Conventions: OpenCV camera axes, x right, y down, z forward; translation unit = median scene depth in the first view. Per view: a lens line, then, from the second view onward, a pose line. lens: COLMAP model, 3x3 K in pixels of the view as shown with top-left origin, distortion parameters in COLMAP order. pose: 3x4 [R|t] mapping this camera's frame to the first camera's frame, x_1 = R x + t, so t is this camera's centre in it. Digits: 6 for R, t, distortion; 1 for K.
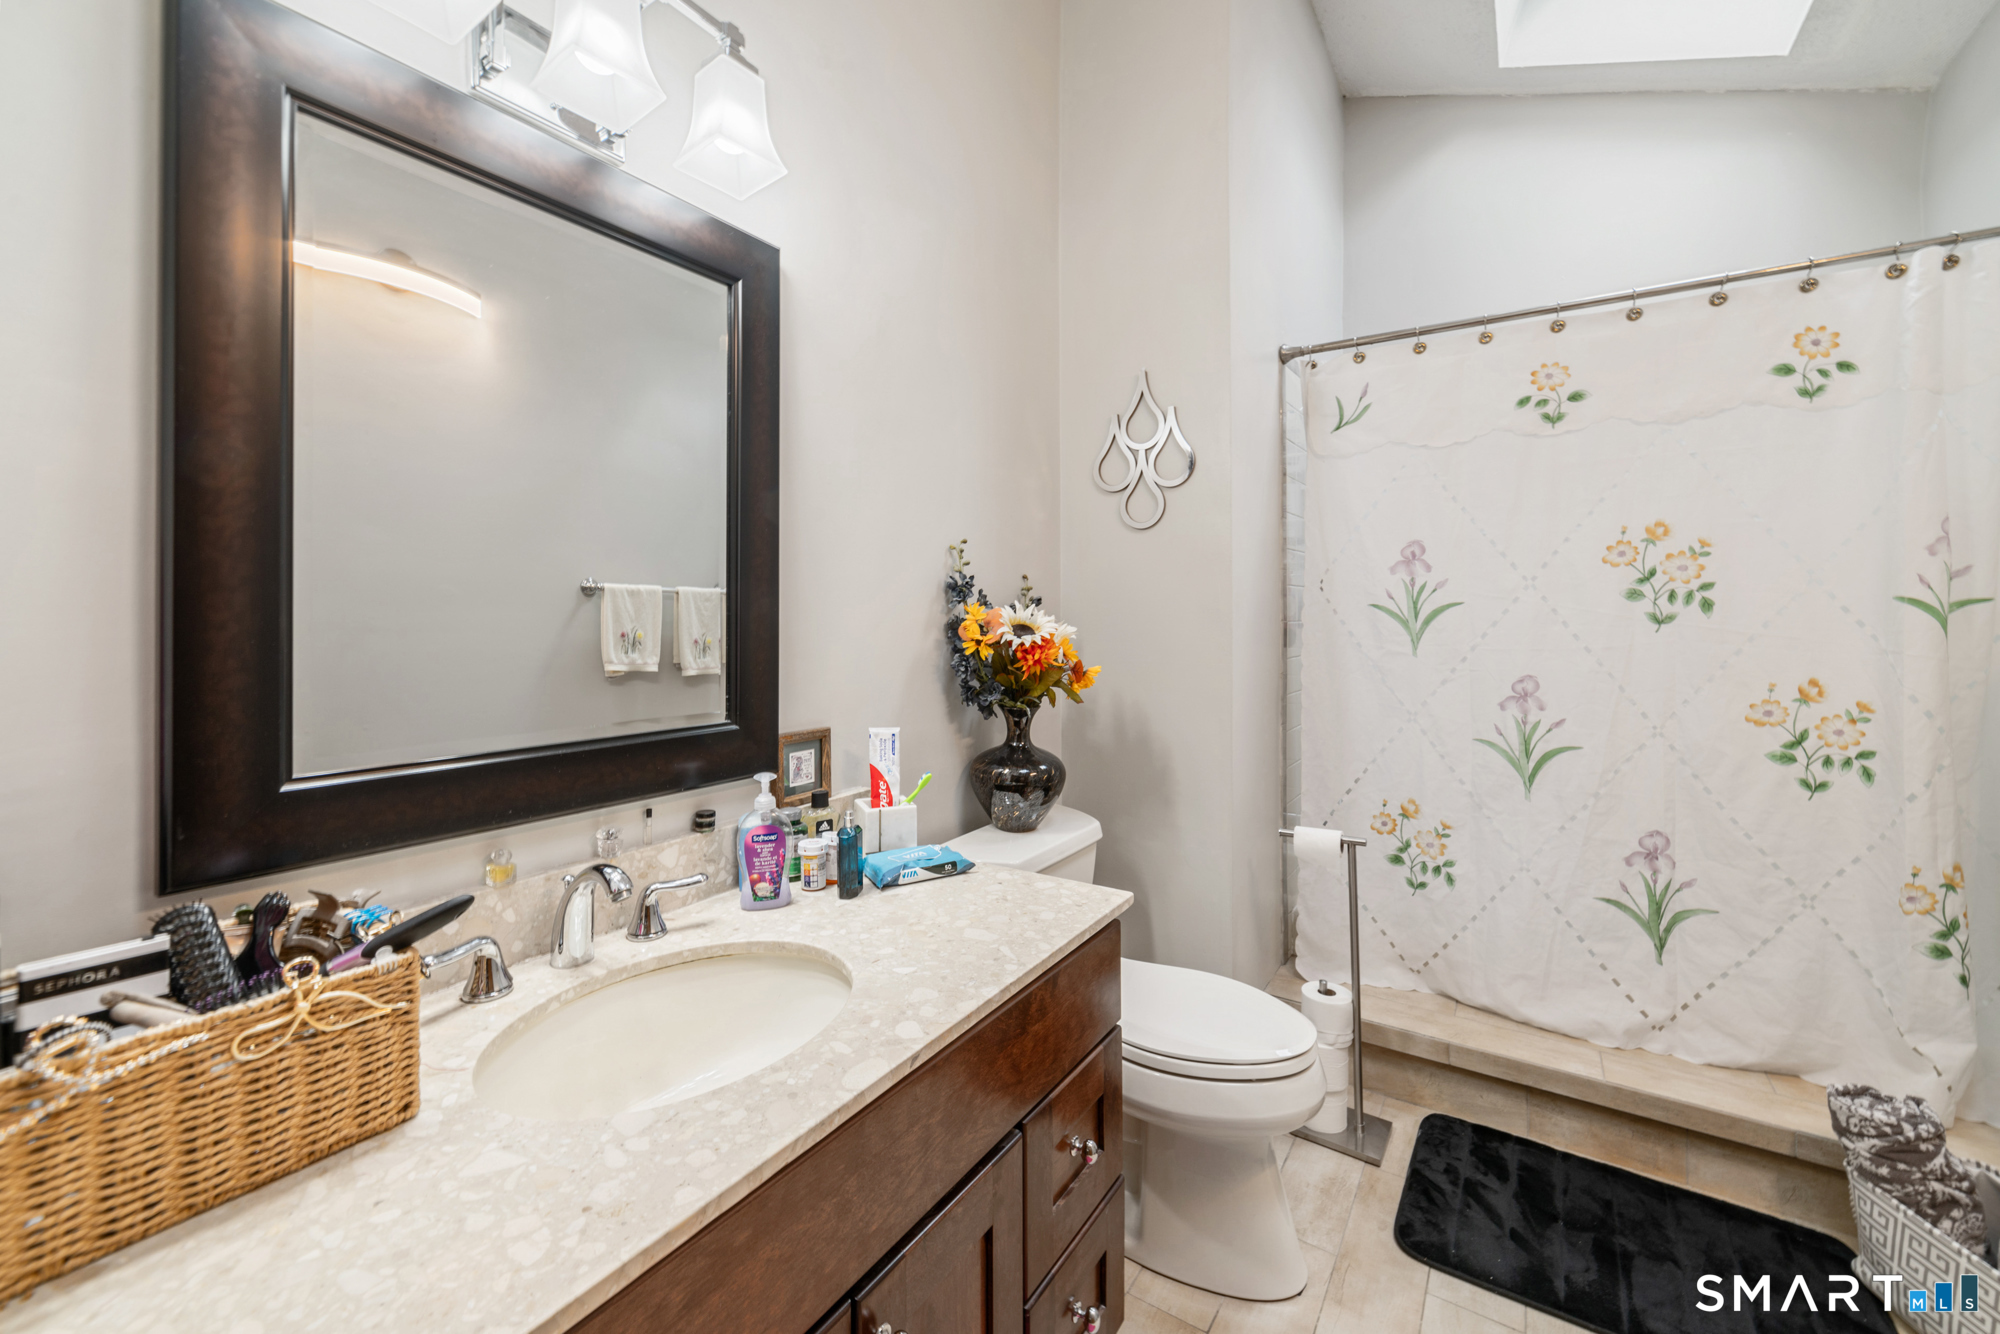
lens RADIAL K [[786.6, 0, 990.3], [0, 786.6, 627.8], [0, 0, 1]] dist [0.000055, 0.000570]
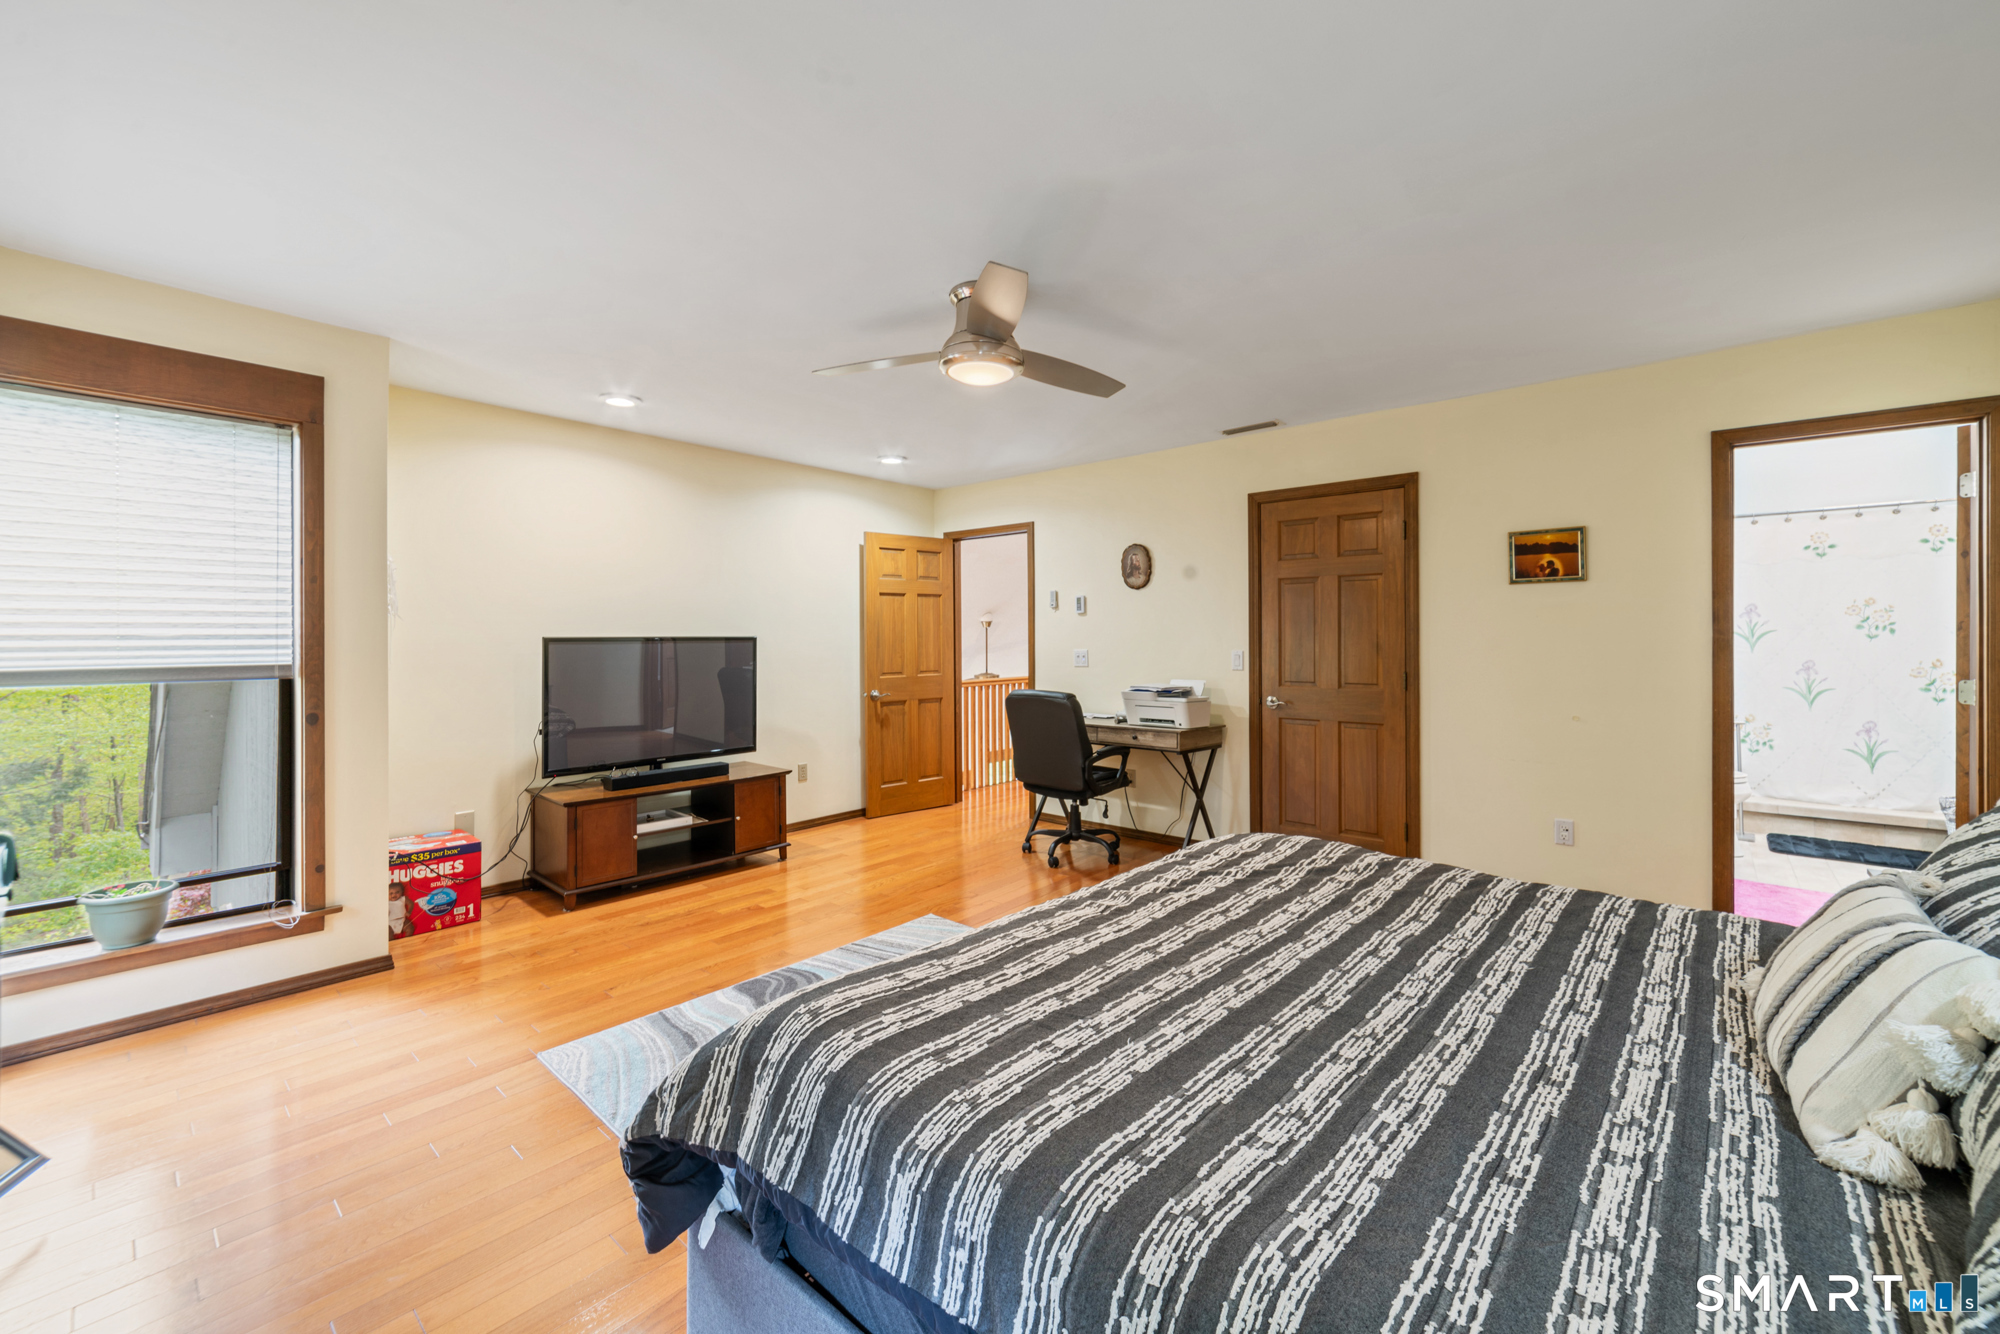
lens RADIAL K [[786.6, 0, 1001.4], [0, 786.6, 648.3], [0, 0, 1]] dist [0.000055, 0.000570]
pose [[0.991116, -0.002776, -0.132973, -1.565052], [0.002174, 0.999987, -0.004672, 0.032023], [0.132985, 0.004341, 0.991109, -1.857202]]
